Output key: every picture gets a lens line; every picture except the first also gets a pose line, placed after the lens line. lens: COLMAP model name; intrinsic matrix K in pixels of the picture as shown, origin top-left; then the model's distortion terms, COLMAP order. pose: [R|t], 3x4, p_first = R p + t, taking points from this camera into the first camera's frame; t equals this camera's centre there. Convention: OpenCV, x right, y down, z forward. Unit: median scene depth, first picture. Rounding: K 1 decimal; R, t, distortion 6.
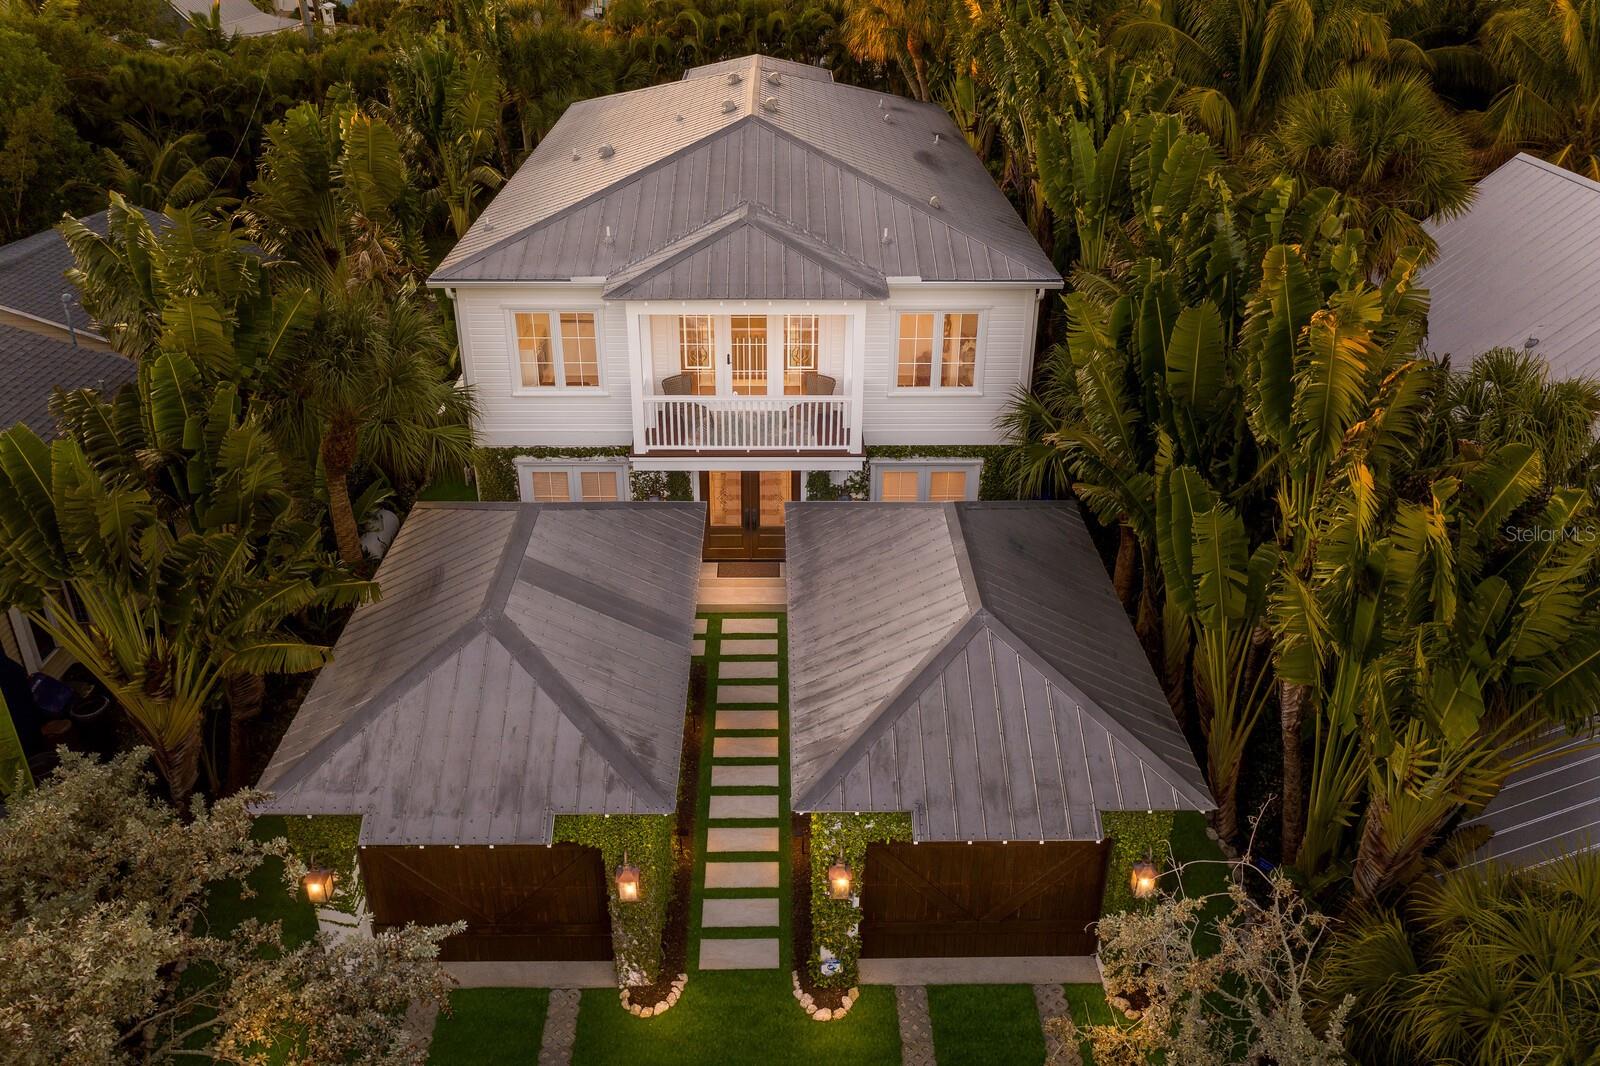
lens RADIAL K [[1252.4, 0, 883.1], [0, 1252.4, 528.0], [0, 0, 1]] dist [-0.005870, 0.011867]
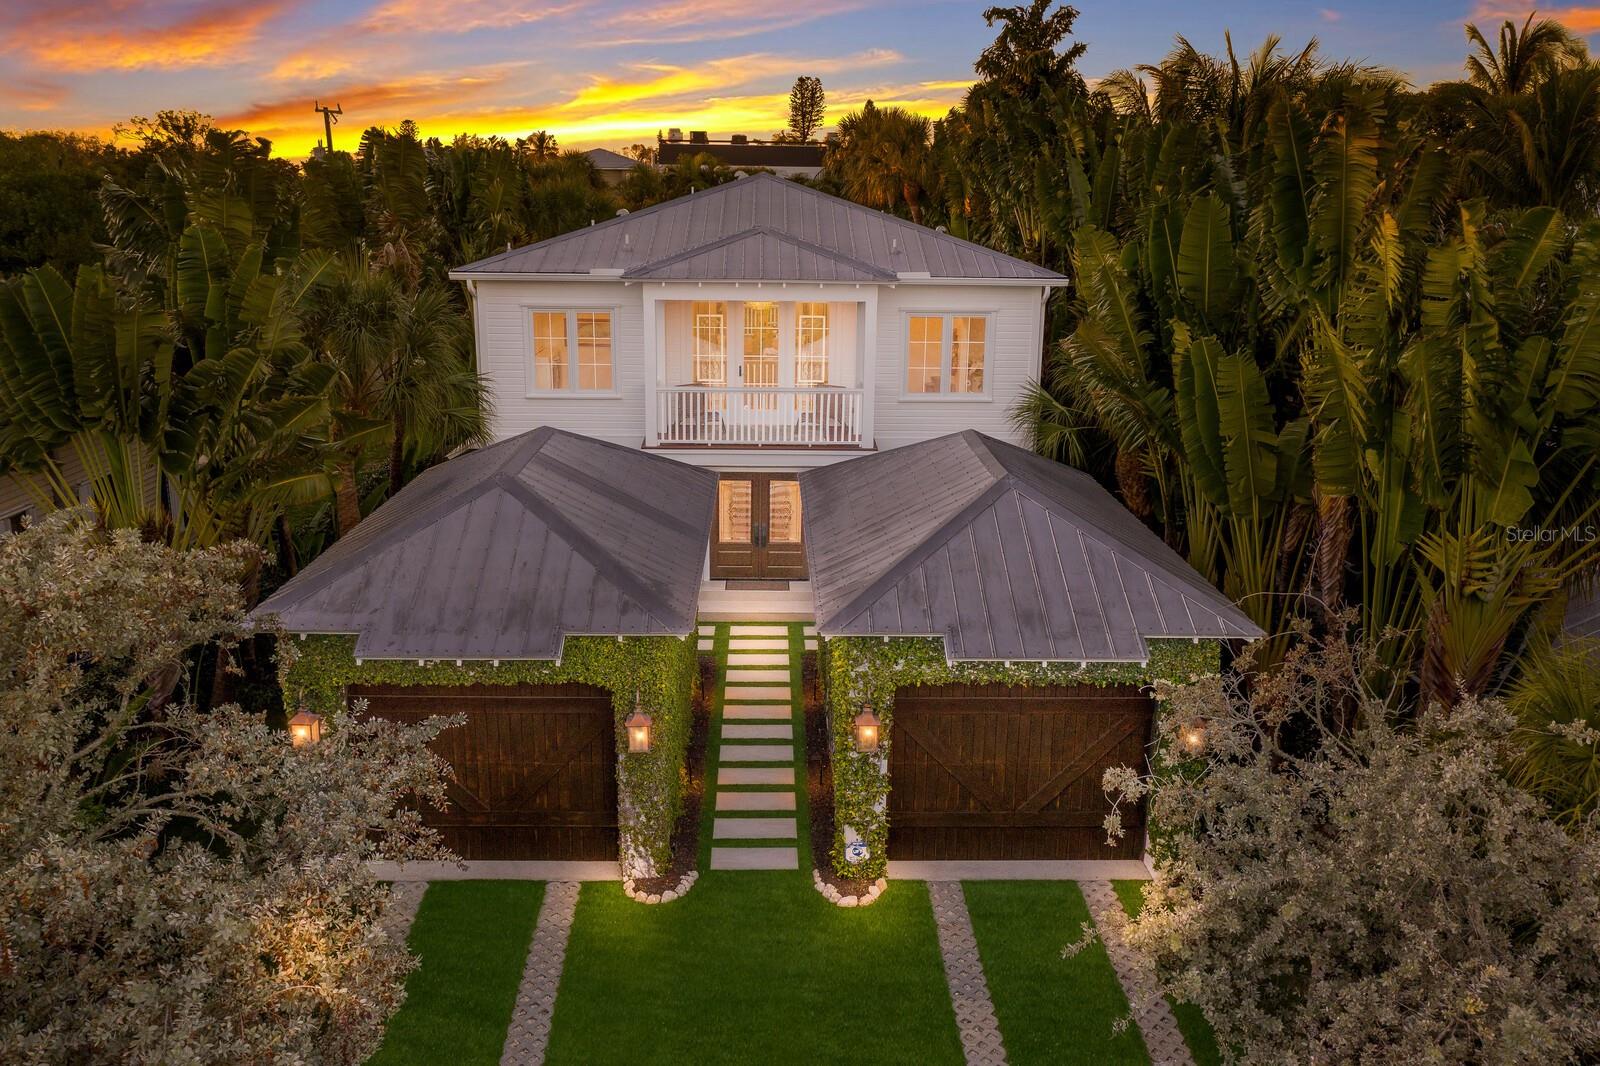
lens RADIAL K [[1252.4, 0, 883.1], [0, 1252.4, 528.0], [0, 0, 1]] dist [-0.005870, 0.011867]
pose [[0.999902, -0.010247, 0.009519, -0.028551], [0.012093, 0.975338, -0.220385, 0.323174], [-0.007026, 0.220478, 0.975367, 0.057776]]
